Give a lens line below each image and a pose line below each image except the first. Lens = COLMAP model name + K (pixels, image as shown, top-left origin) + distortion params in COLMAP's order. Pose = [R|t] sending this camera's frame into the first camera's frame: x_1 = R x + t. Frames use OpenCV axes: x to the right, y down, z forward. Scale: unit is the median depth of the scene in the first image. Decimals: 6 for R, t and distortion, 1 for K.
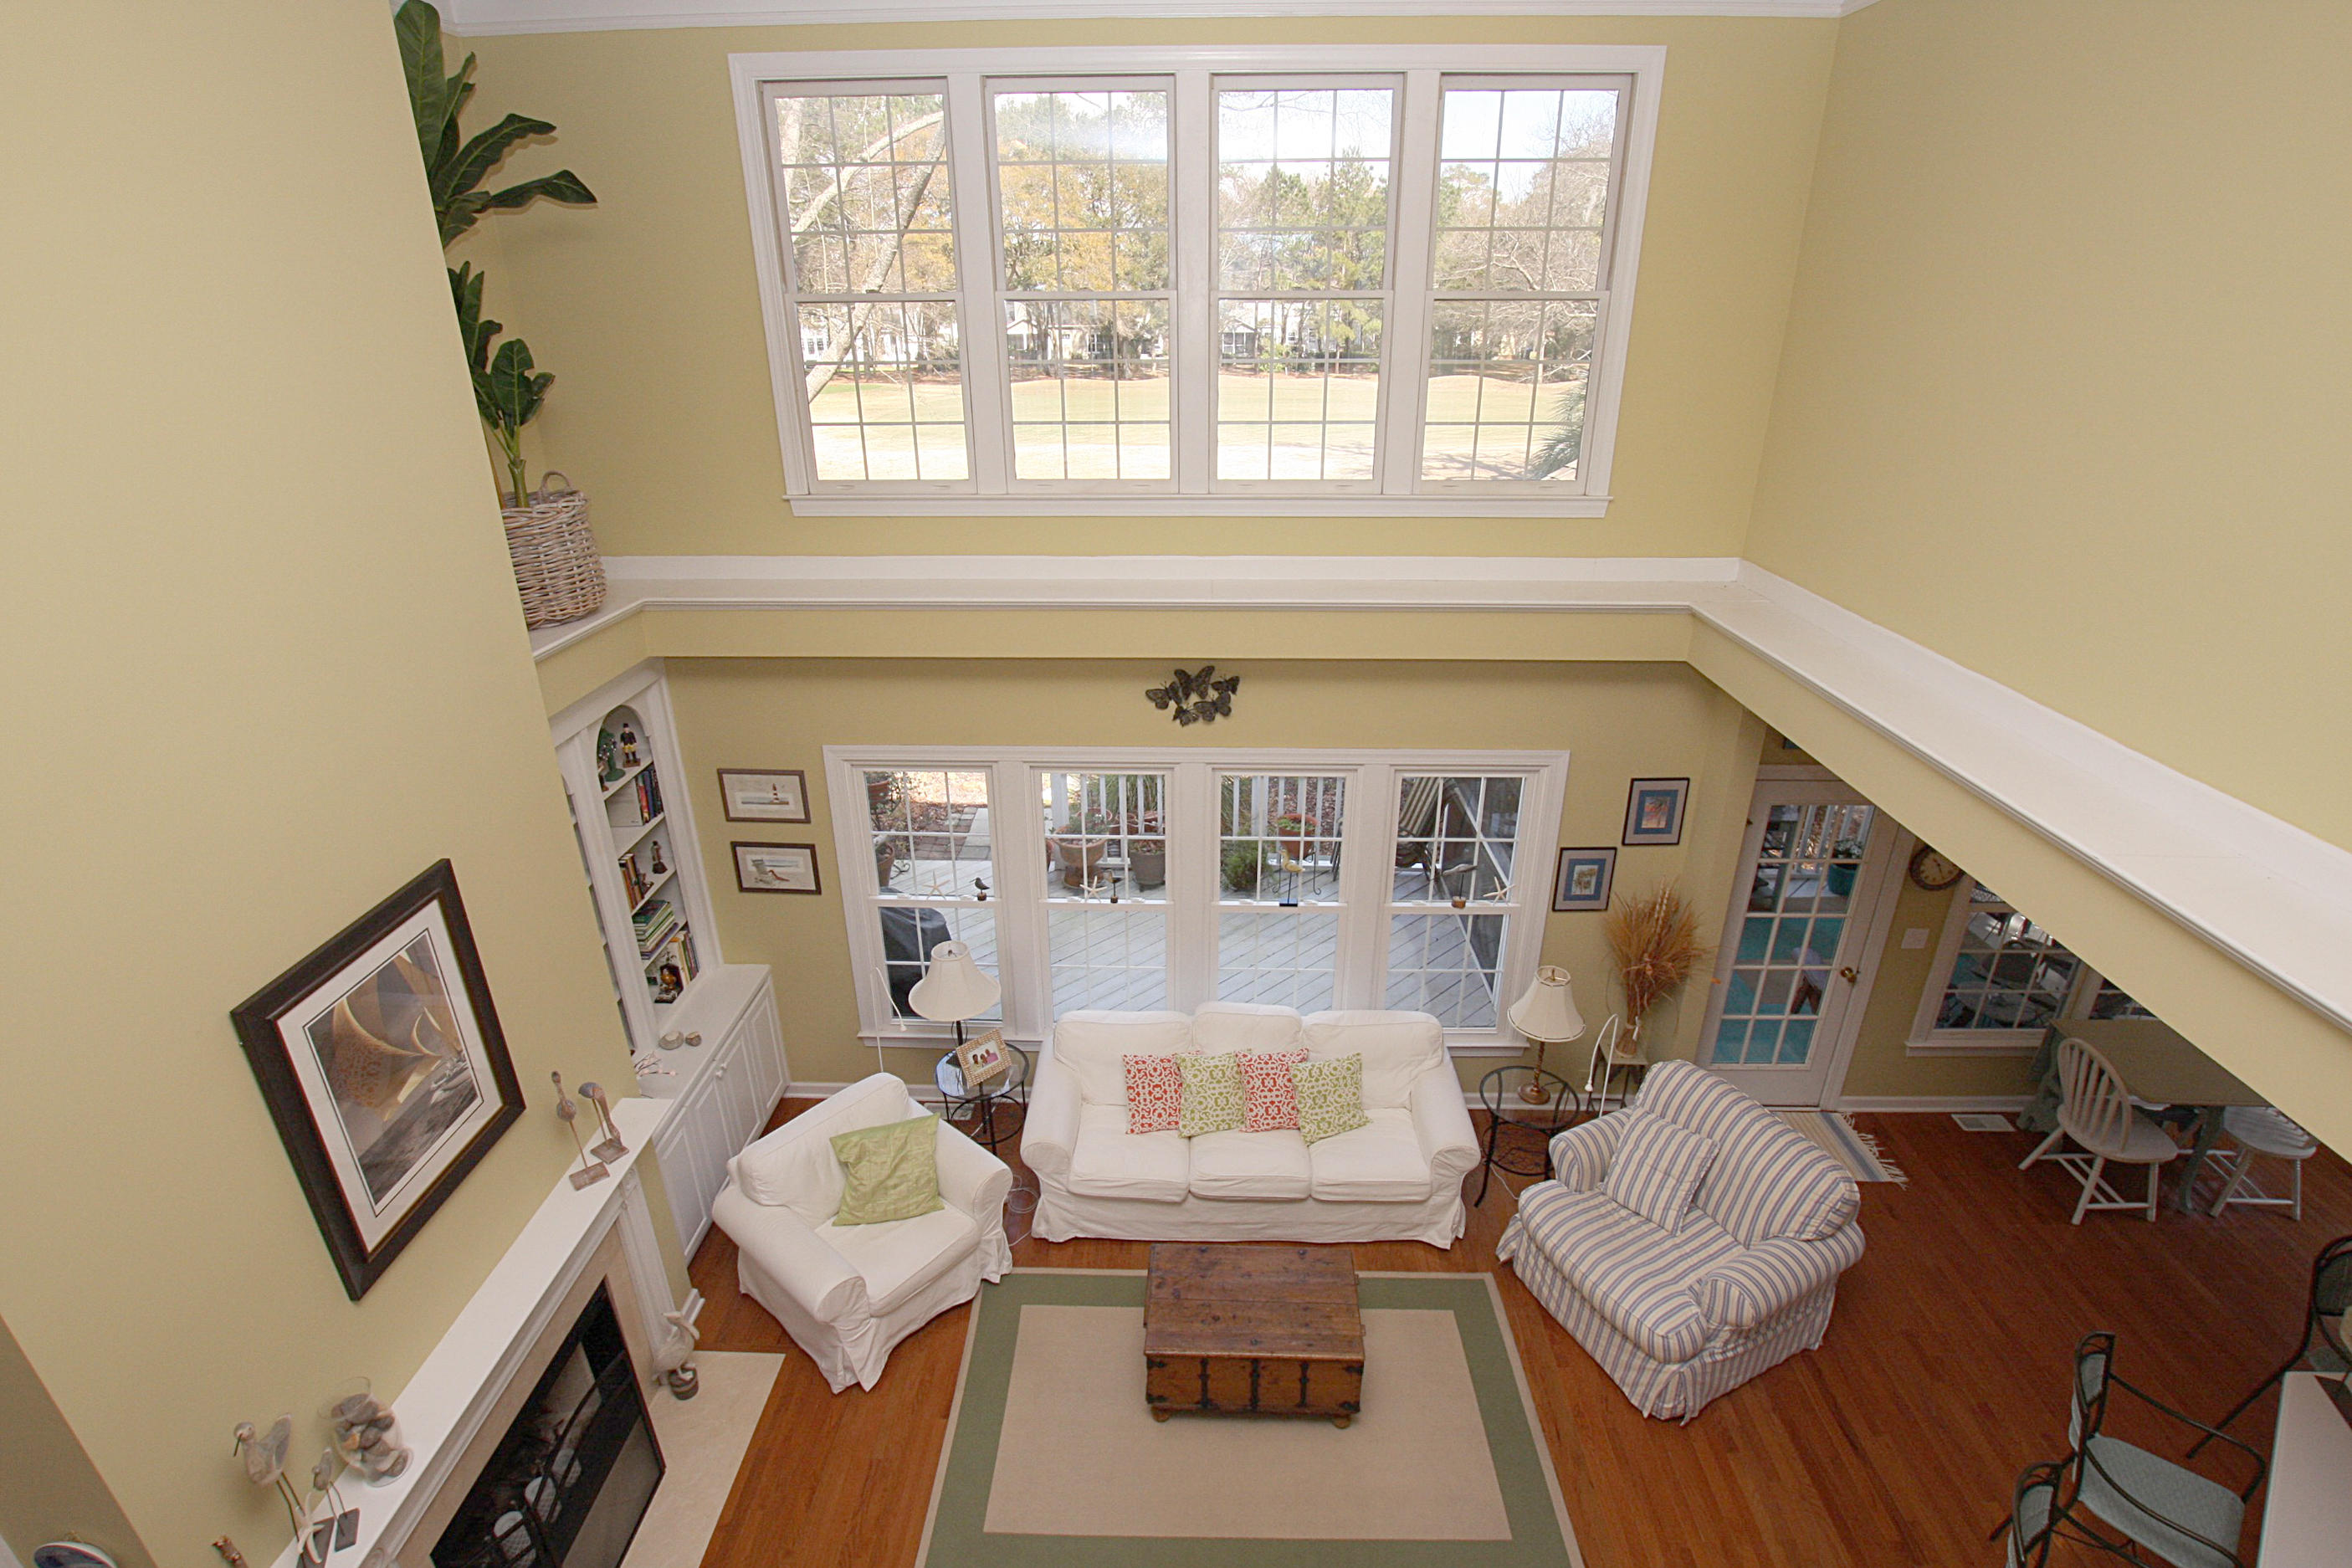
lens RADIAL K [[1104.6, 0, 1178.9], [0, 1104.6, 798.4], [0, 0, 1]] dist [-0.023132, 0.000162]
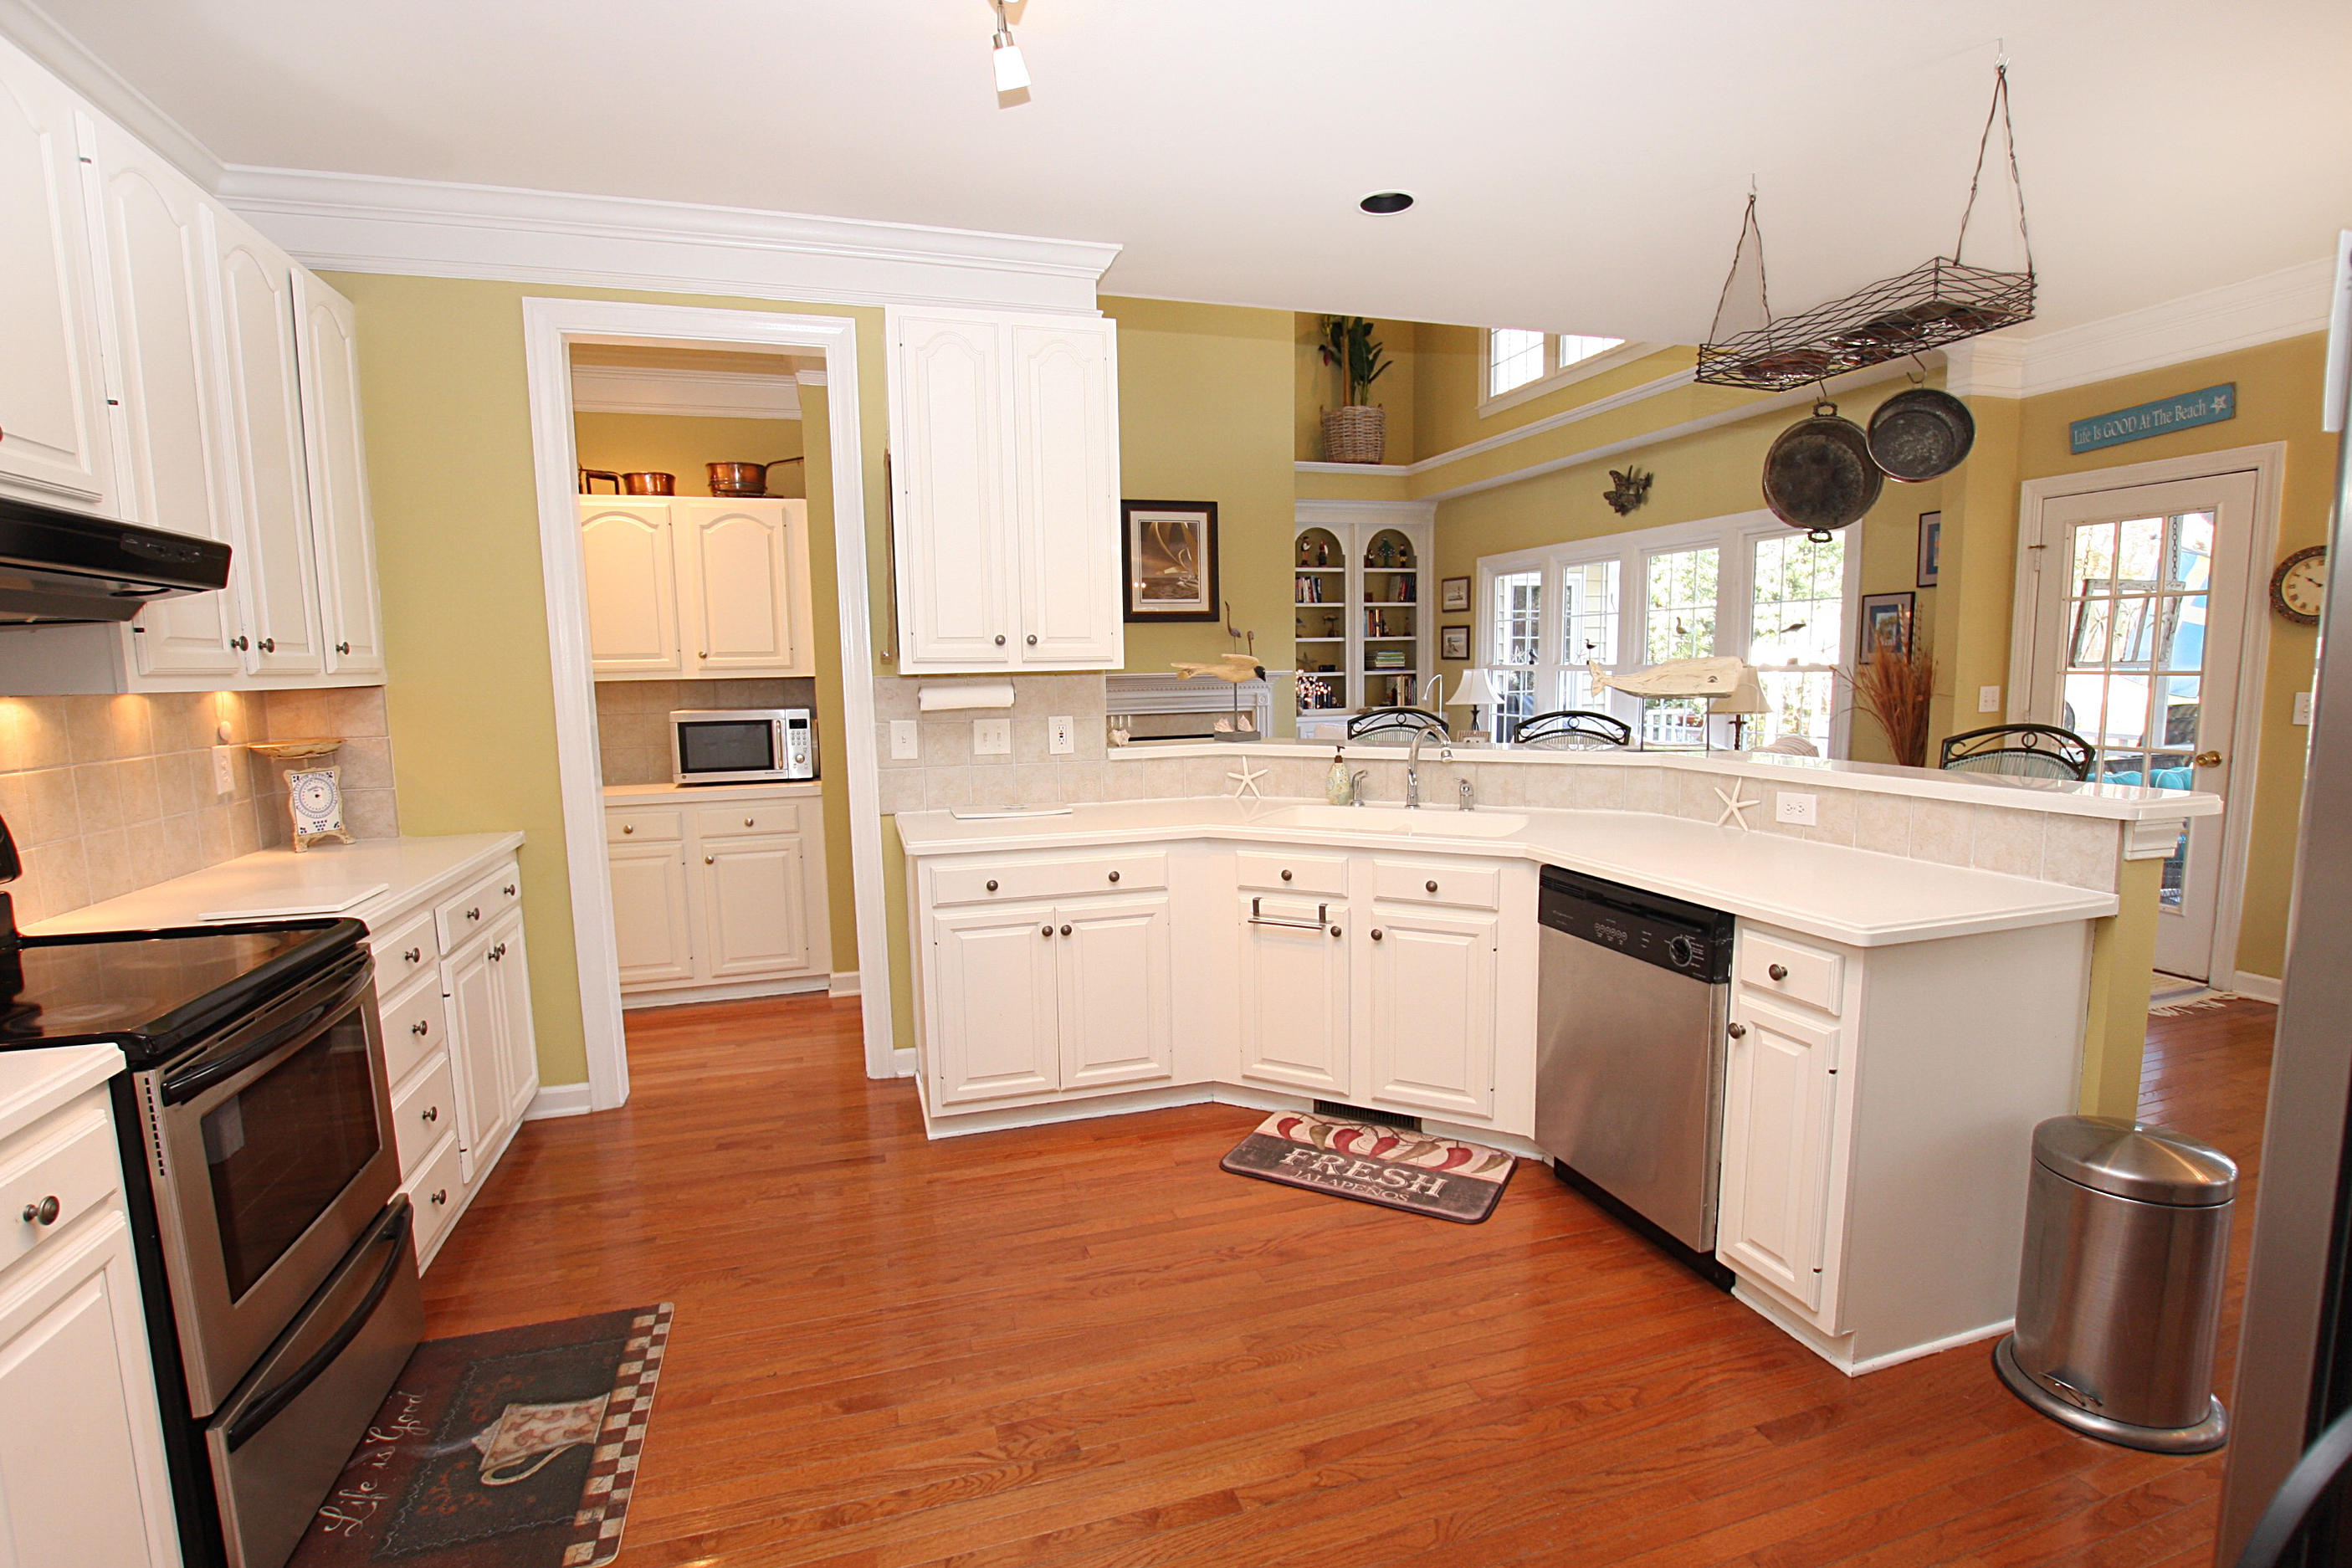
lens RADIAL K [[1104.6, 0, 1190.5], [0, 1104.6, 787.8], [0, 0, 1]] dist [-0.023132, 0.000162]
pose [[0.334842, 0.106212, -0.936269, 1.185583], [-0.367608, 0.929617, -0.026012, 0.501230], [0.867609, 0.352890, 0.350319, 0.164944]]
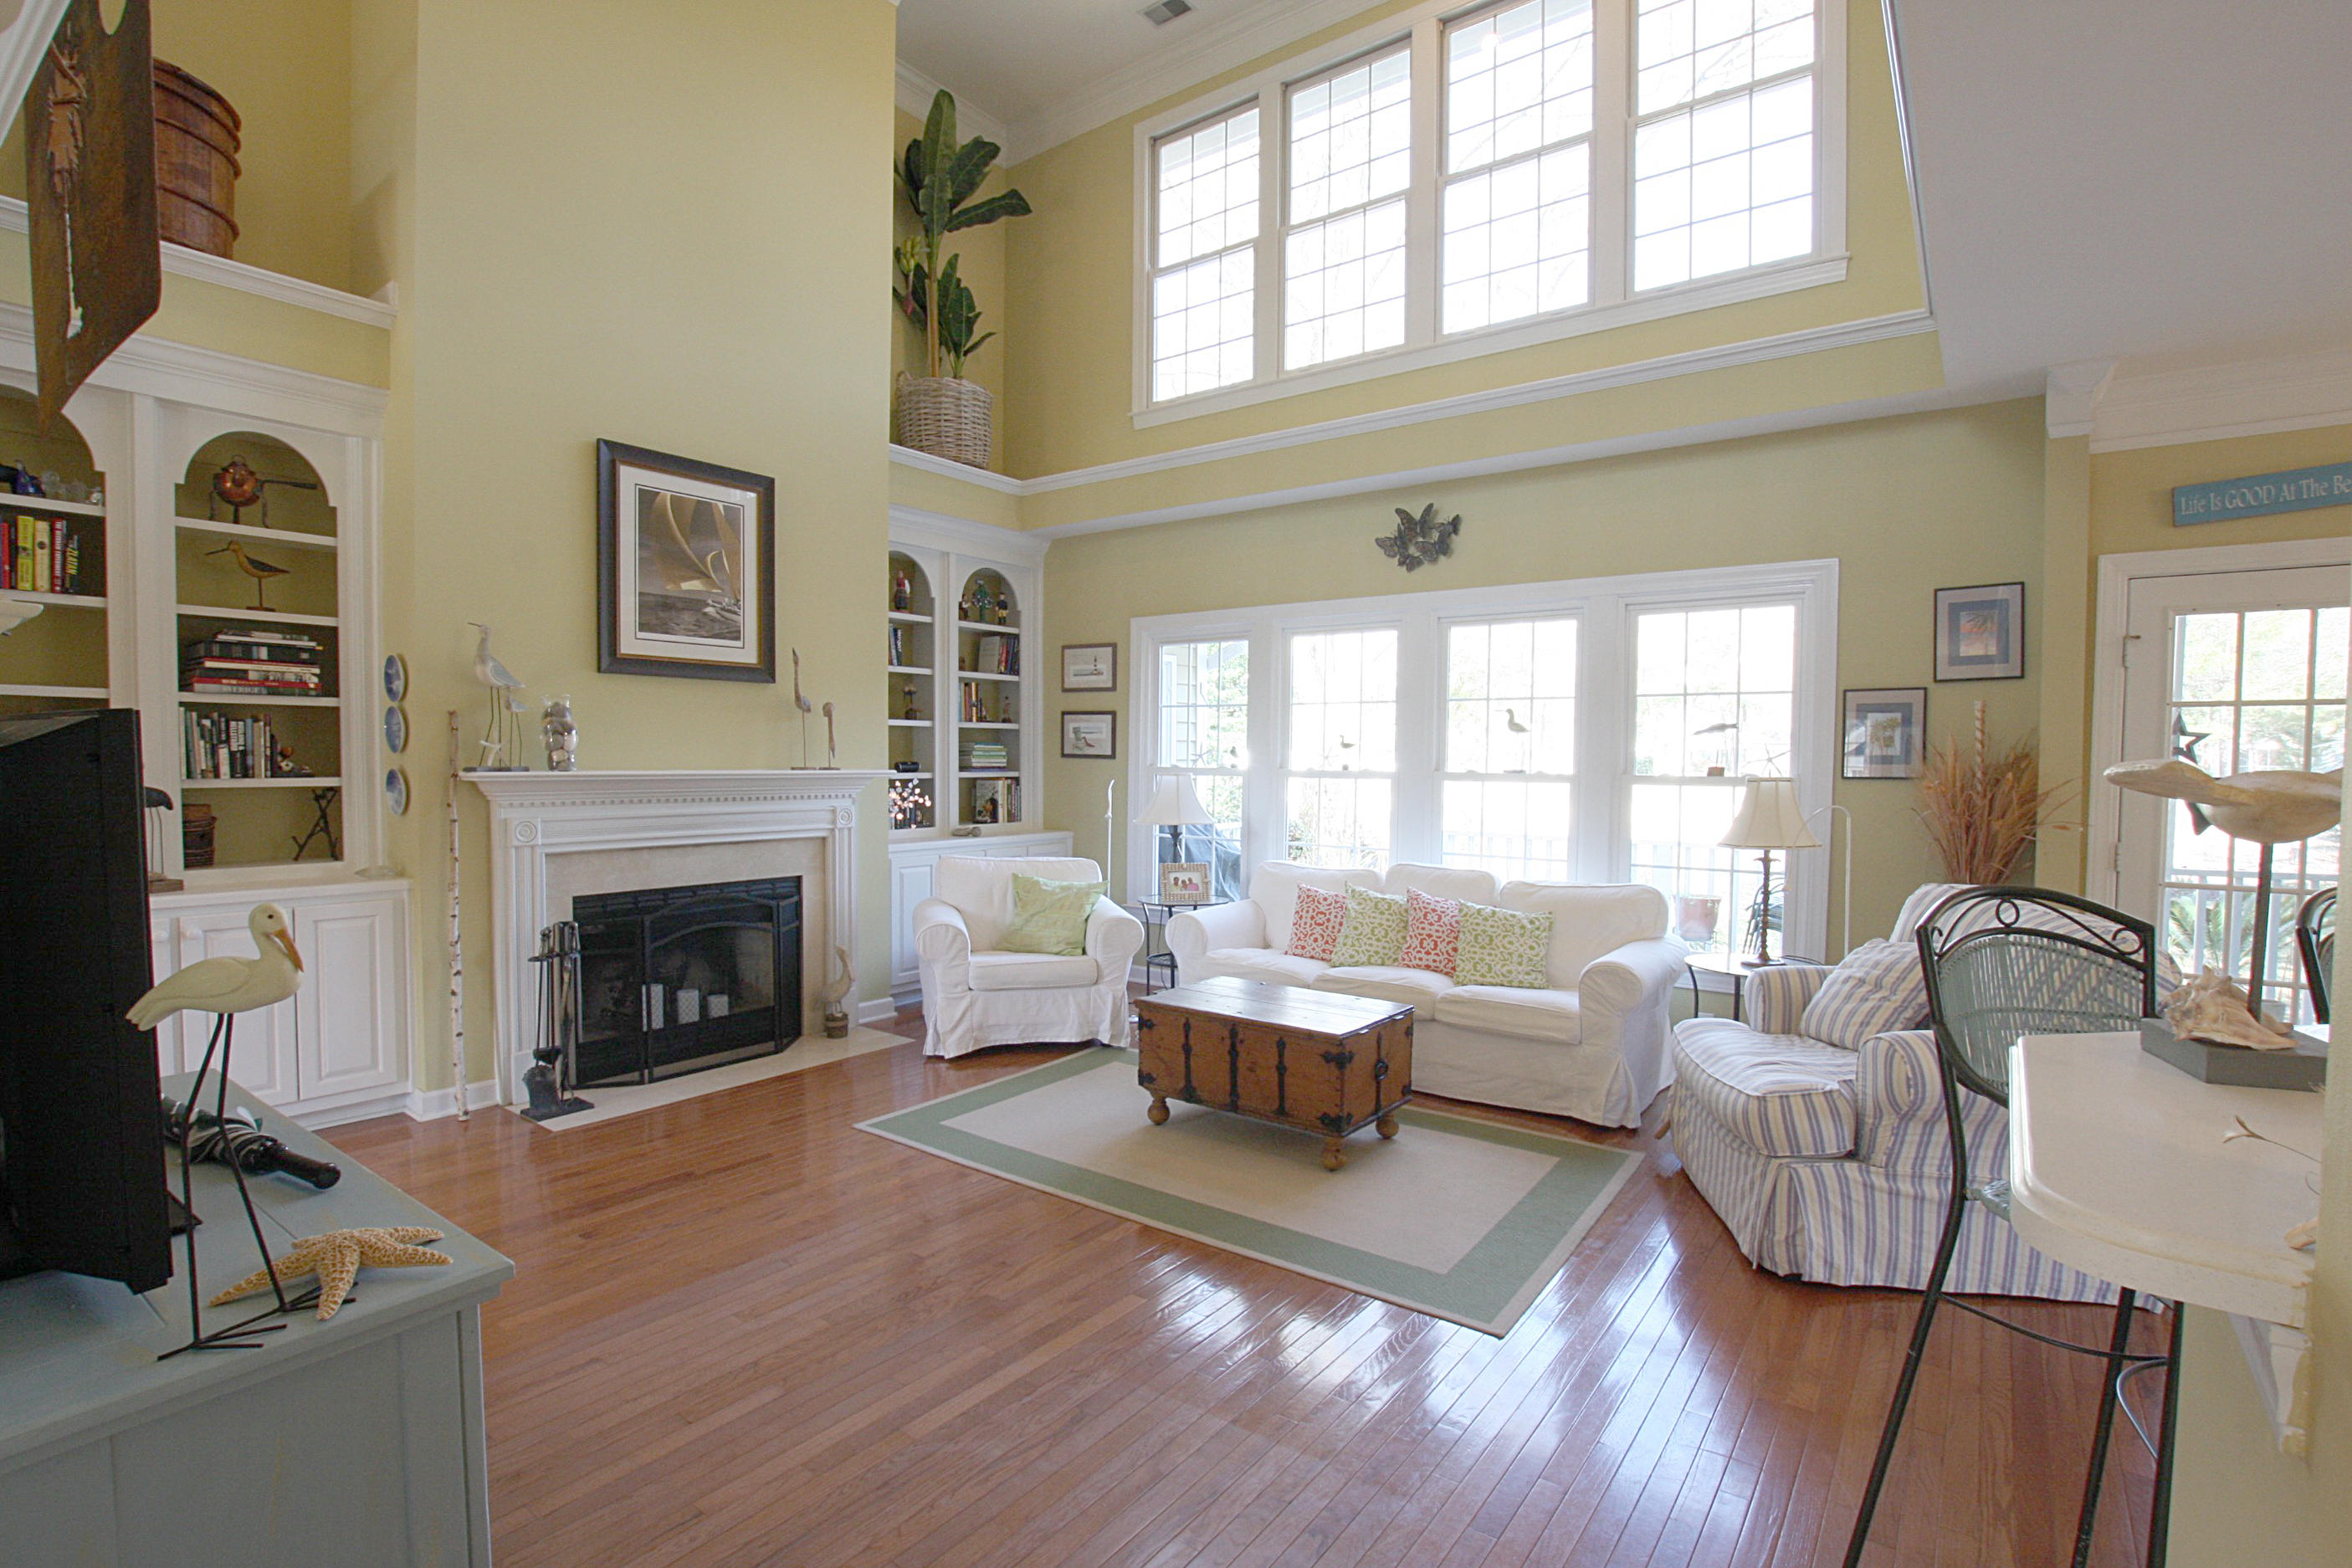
lens RADIAL K [[1104.6, 0, 1178.1], [0, 1104.6, 792.8], [0, 0, 1]] dist [-0.023132, 0.000162]
pose [[0.820385, 0.031423, -0.570947, 0.431002], [-0.243653, 0.922516, -0.299328, 0.496806], [0.517302, 0.384677, 0.764475, 0.185476]]
